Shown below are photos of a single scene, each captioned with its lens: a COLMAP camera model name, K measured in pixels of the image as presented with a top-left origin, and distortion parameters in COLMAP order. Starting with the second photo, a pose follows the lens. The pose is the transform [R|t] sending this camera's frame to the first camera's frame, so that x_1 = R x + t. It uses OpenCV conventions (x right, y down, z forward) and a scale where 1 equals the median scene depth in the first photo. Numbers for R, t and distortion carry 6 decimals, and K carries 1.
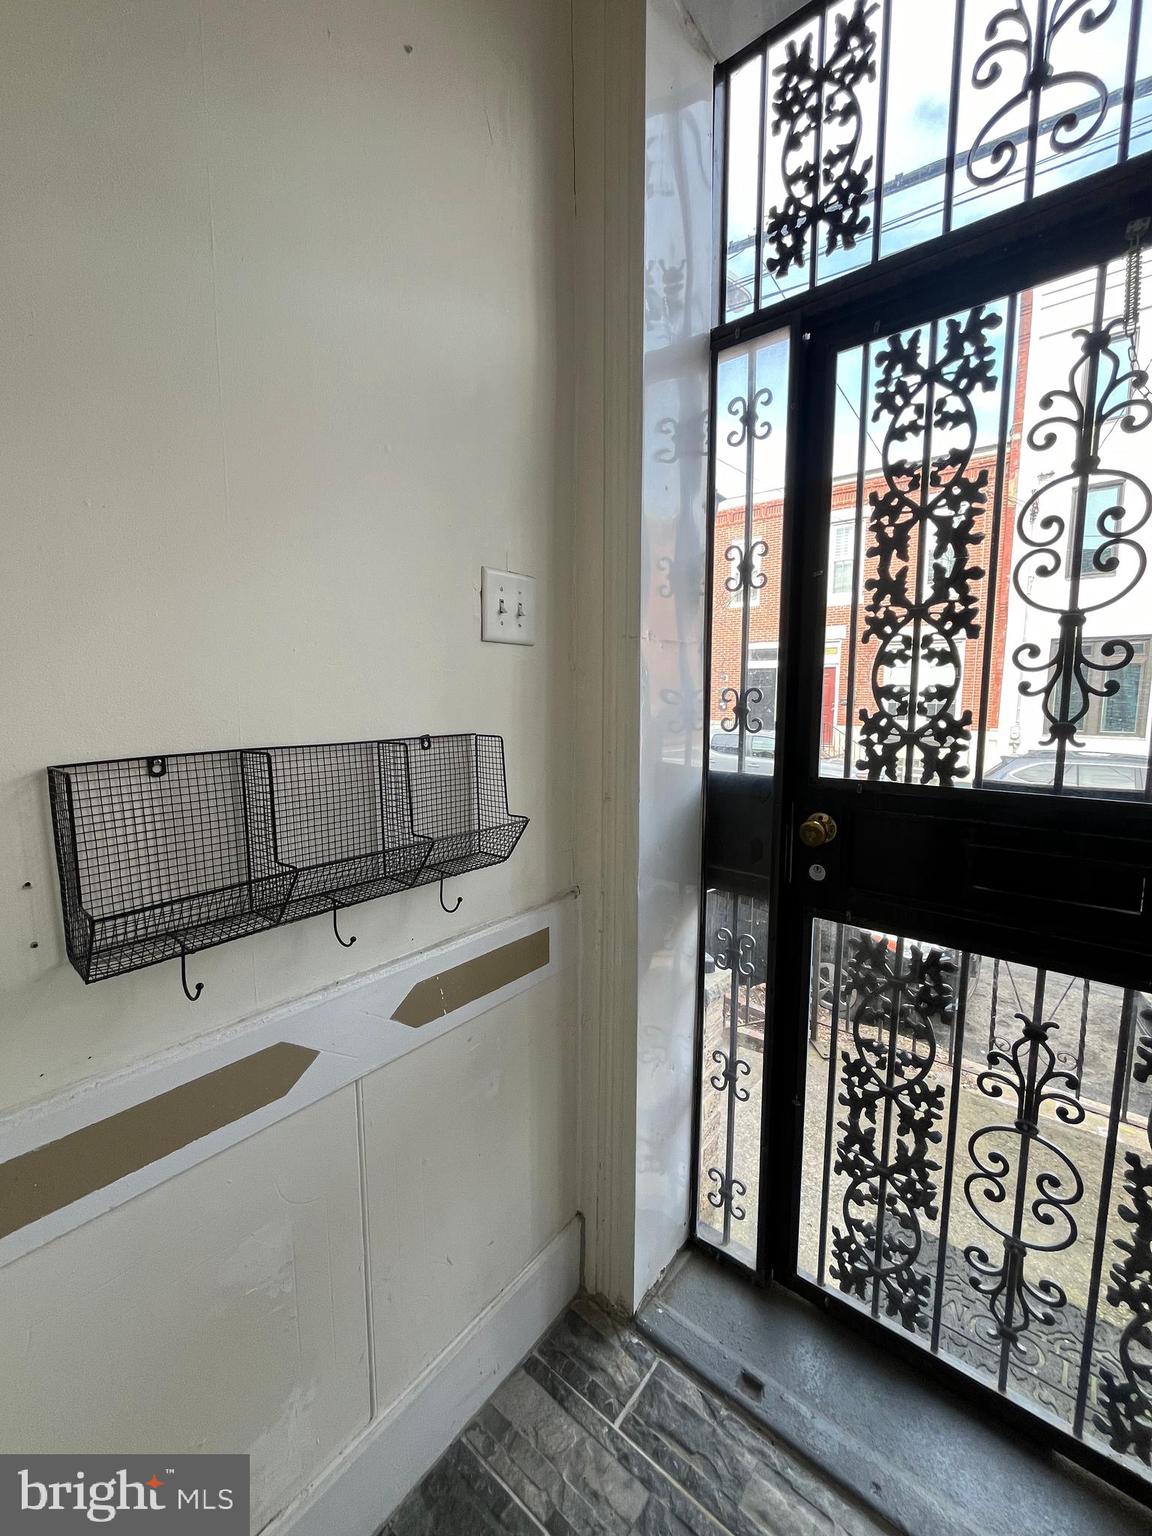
lens RADIAL K [[618.6, 0, 581.7], [0, 618.6, 765.0], [0, 0, 1]] dist [-0.003918, 0.000243]
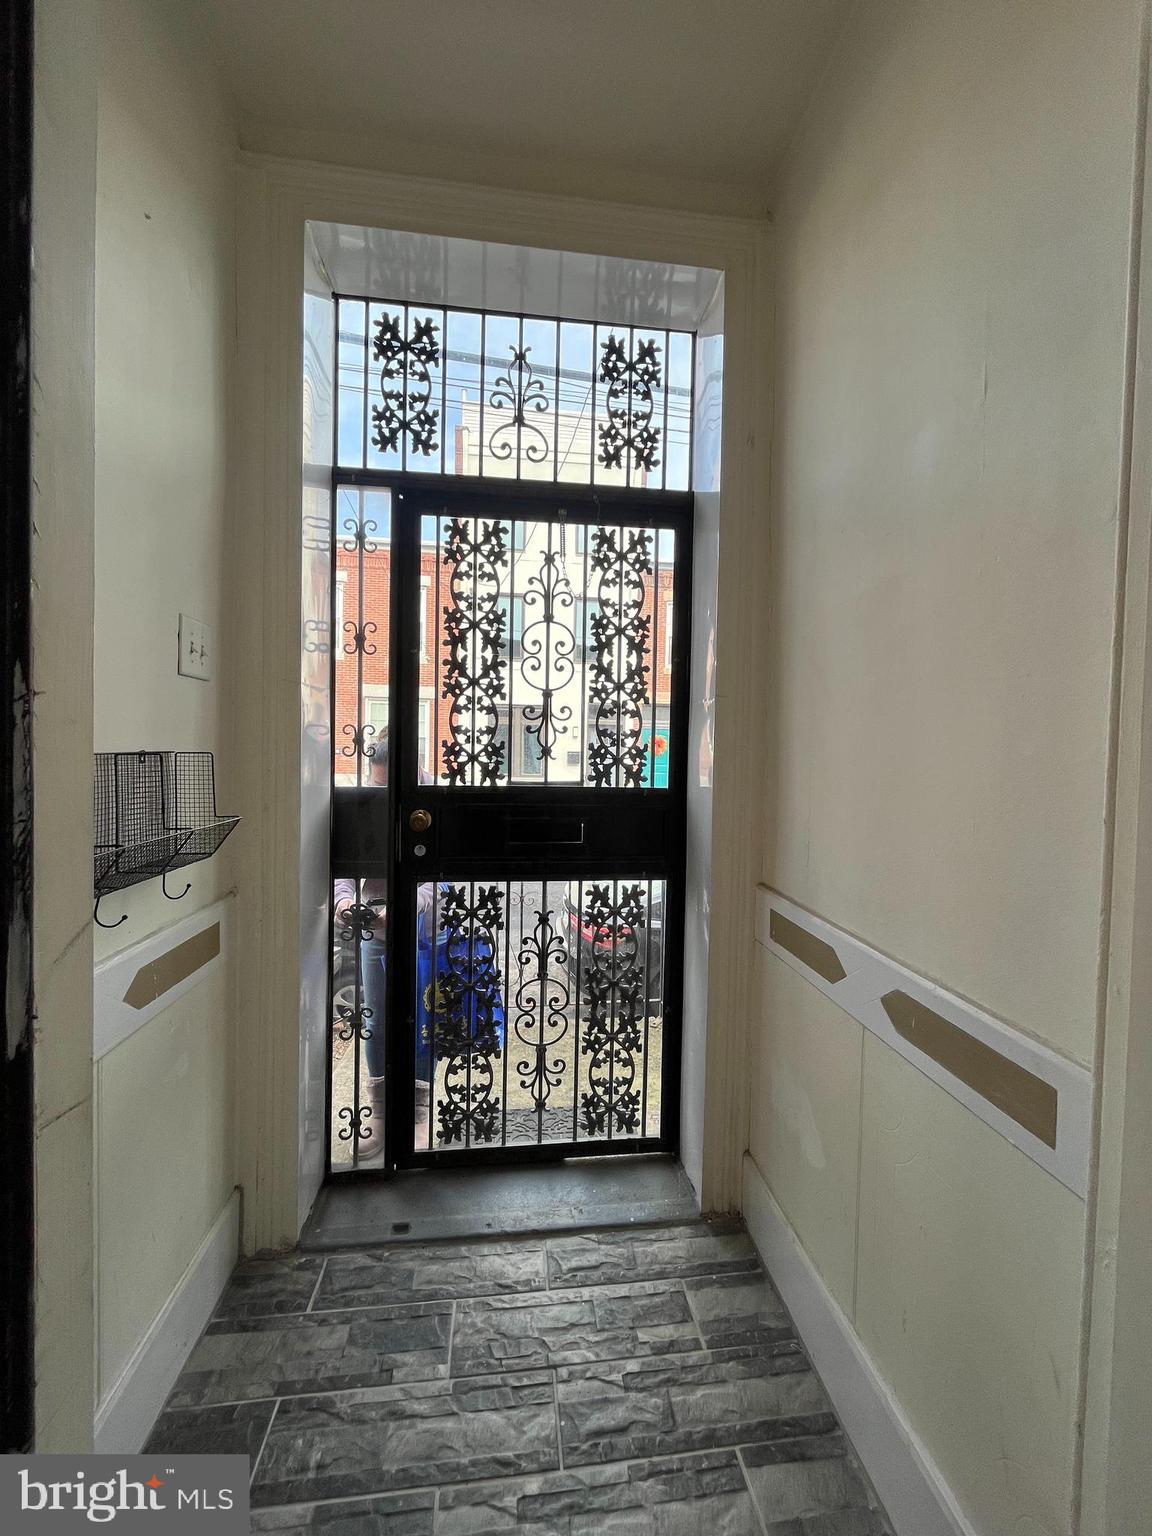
lens RADIAL K [[618.6, 0, 577.5], [0, 618.6, 766.0], [0, 0, 1]] dist [-0.003918, 0.000243]
pose [[0.699204, -0.007702, 0.714880, -0.455472], [0.064281, 0.996569, -0.052136, 0.083102], [-0.712026, 0.082407, 0.697300, -0.347138]]
